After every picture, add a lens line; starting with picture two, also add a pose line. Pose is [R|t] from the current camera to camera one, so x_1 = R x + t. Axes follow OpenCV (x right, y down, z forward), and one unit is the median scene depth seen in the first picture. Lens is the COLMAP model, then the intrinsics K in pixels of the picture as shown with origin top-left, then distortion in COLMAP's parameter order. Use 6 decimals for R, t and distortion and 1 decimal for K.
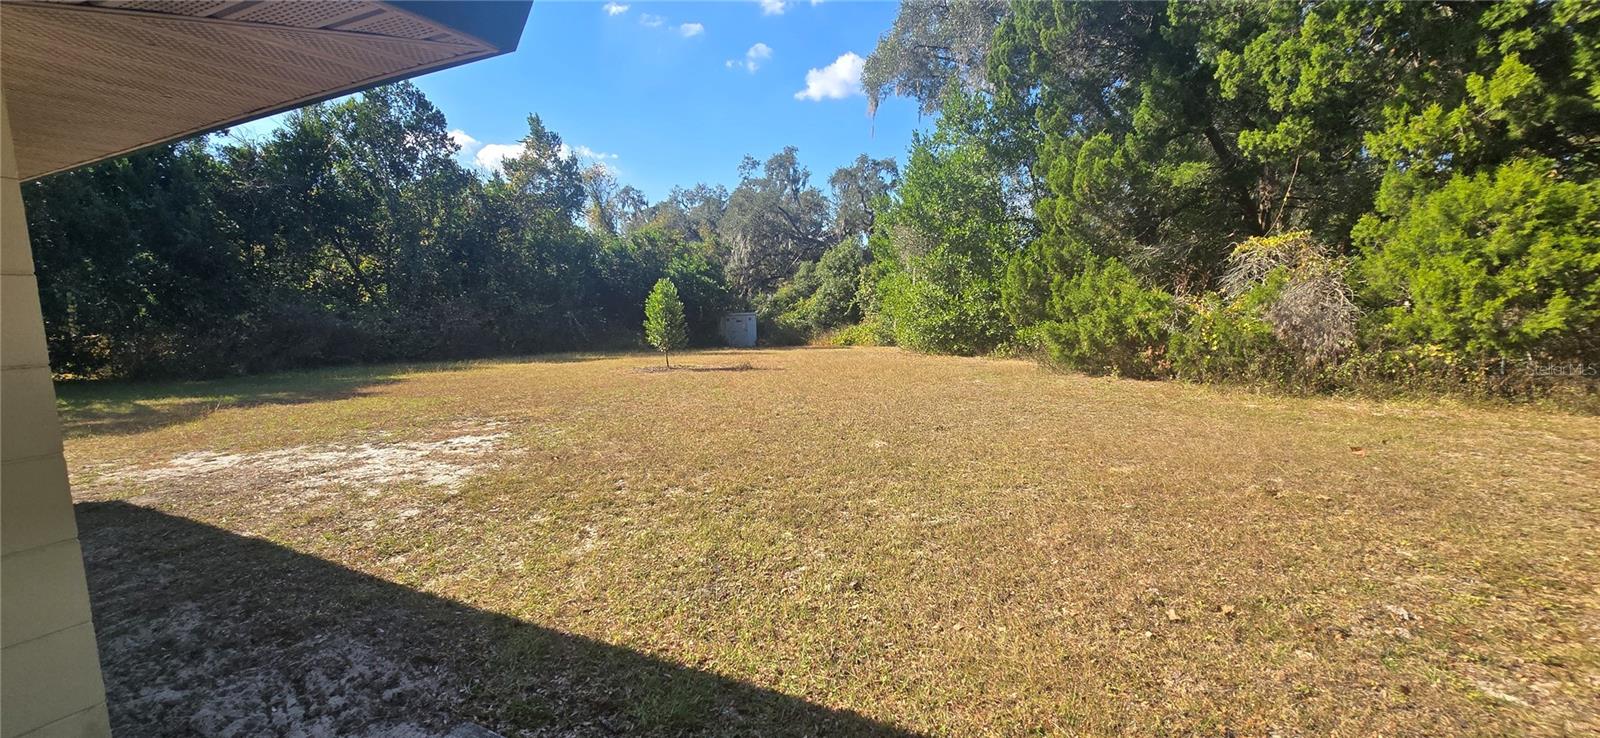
lens RADIAL K [[647.7, 0, 792.1], [0, 647.7, 370.5], [0, 0, 1]] dist [-0.003728, 0.002114]
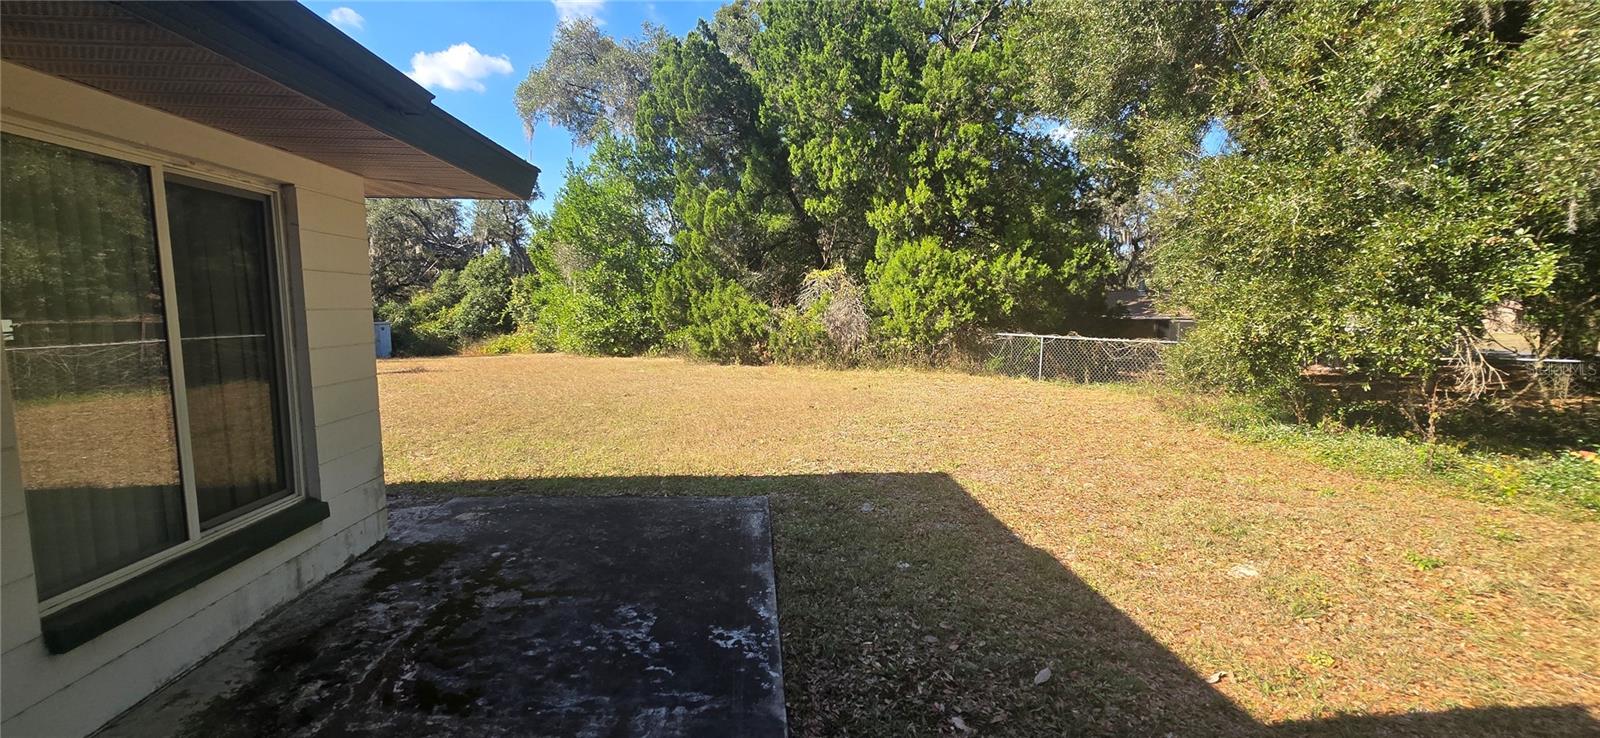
lens RADIAL K [[647.7, 0, 798.4], [0, 647.7, 375.2], [0, 0, 1]] dist [-0.003728, 0.002114]
pose [[0.850233, -0.038185, 0.525021, -0.119806], [0.045539, 0.998962, -0.001092, 0.037648], [-0.524434, 0.024837, 0.851089, -0.248684]]
